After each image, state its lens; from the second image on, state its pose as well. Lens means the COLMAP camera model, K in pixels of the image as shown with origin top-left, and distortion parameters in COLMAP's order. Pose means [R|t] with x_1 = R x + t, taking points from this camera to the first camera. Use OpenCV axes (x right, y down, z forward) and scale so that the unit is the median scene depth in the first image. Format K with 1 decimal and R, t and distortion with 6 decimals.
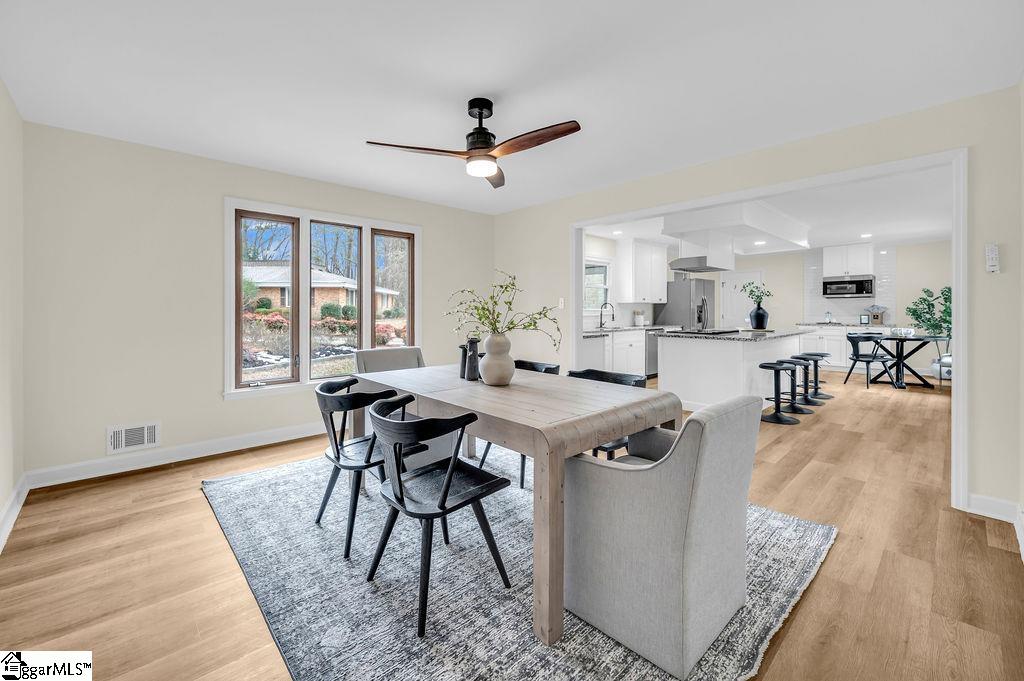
lens RADIAL K [[426.5, 0, 510.7], [0, 426.5, 322.0], [0, 0, 1]] dist [-0.000814, -0.000334]
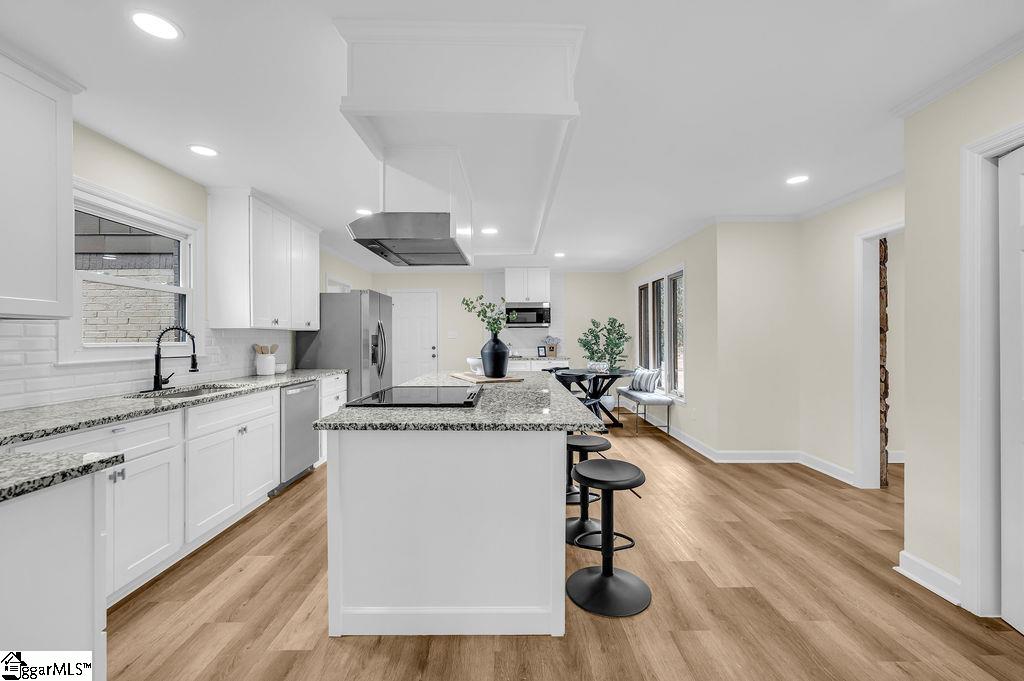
lens RADIAL K [[422.4, 0, 515.2], [0, 422.4, 326.6], [0, 0, 1]] dist [0.001227, 0.000019]
pose [[0.680143, 0.021335, 0.732769, 0.138126], [0.019998, 0.998664, -0.047639, -0.018467], [-0.732807, 0.047055, 0.678808, 0.449804]]
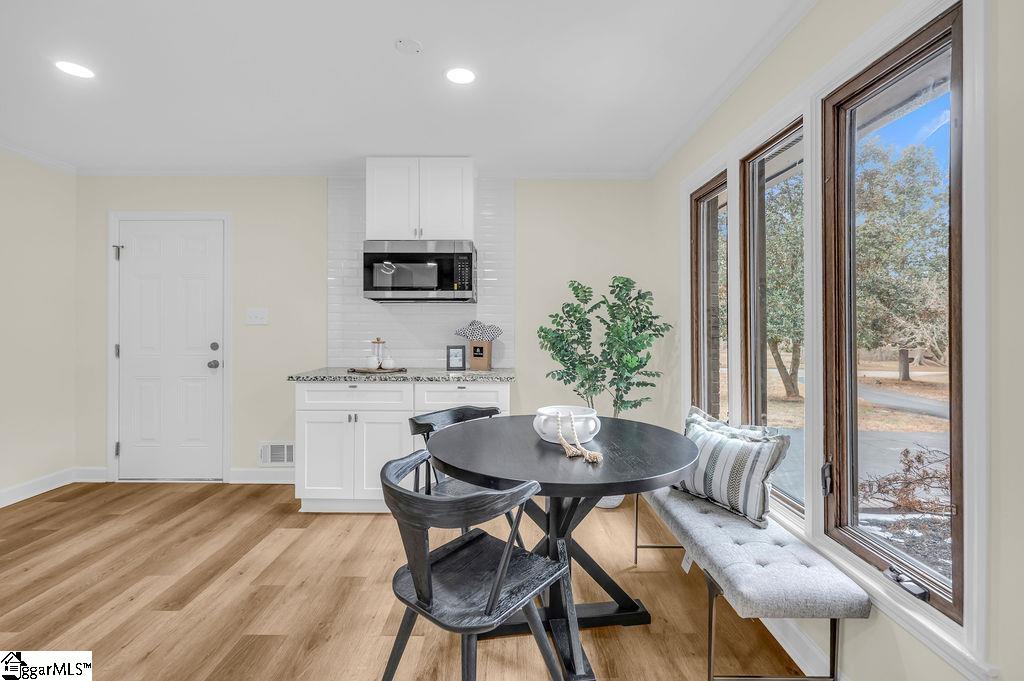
lens RADIAL K [[478.5, 0, 508.9], [0, 478.5, 311.4], [0, 0, 1]] dist [-0.001139, -0.000182]
pose [[0.695790, 0.032062, 0.717529, 0.577848], [0.010684, 0.998431, -0.054974, -0.025007], [-0.718165, 0.045916, 0.694356, 0.694723]]
